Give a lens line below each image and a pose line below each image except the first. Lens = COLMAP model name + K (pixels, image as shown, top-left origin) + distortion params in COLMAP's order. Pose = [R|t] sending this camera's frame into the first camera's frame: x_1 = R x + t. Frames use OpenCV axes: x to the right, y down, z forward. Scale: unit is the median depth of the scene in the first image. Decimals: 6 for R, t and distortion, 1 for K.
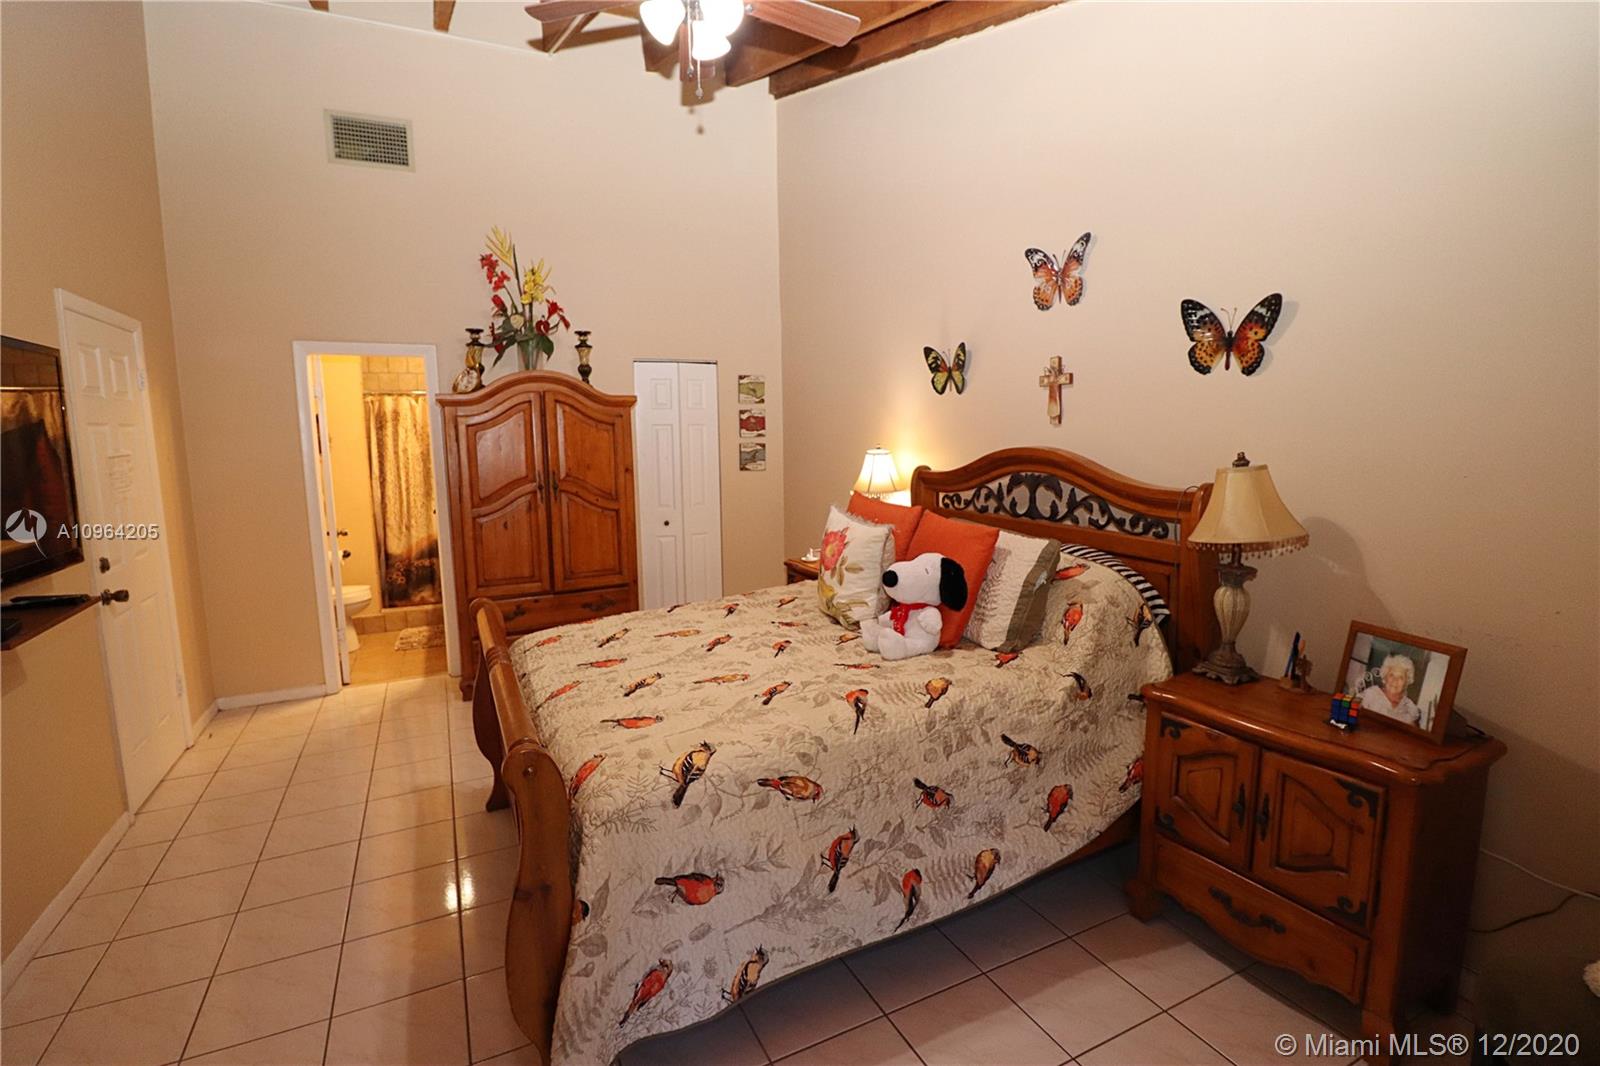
lens RADIAL K [[740.6, 0, 808.7], [0, 740.6, 540.1], [0, 0, 1]] dist [-0.002652, -0.007629]
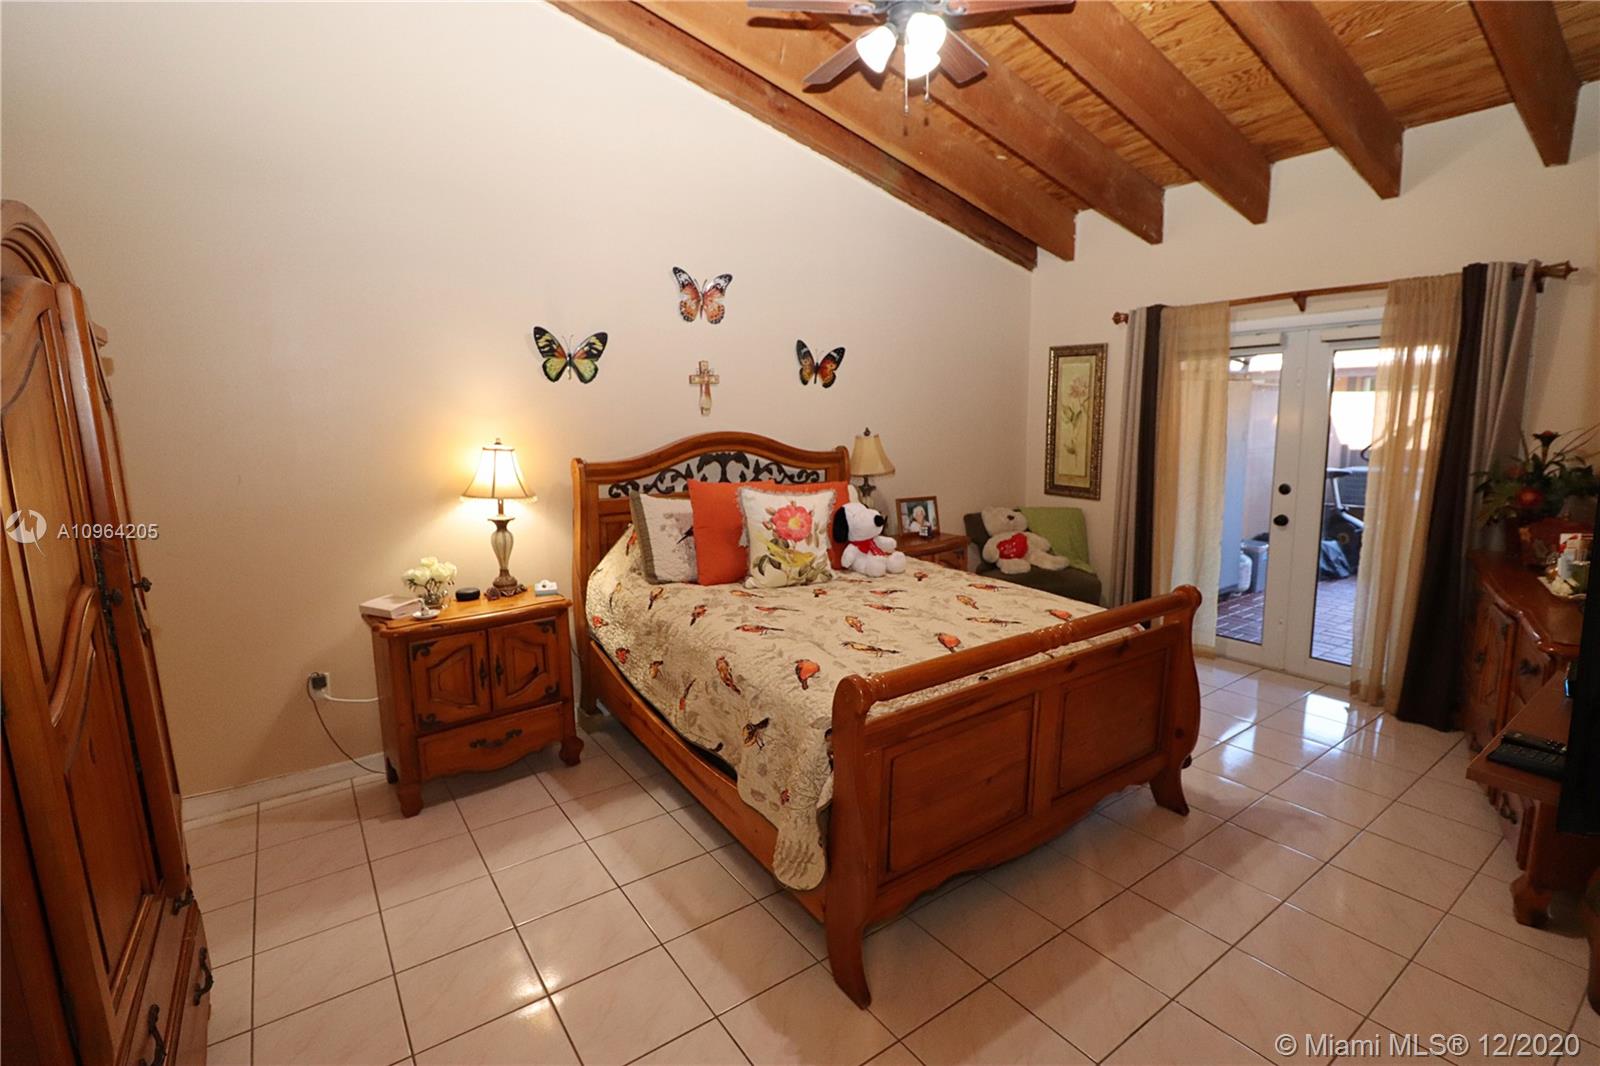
lens RADIAL K [[740.6, 0, 803.2], [0, 740.6, 531.0], [0, 0, 1]] dist [-0.002652, -0.007629]
pose [[-0.150633, -0.137854, 0.978931, -1.006617], [0.163185, 0.973179, 0.162154, -0.145285], [-0.975028, 0.184173, -0.124097, 1.071837]]
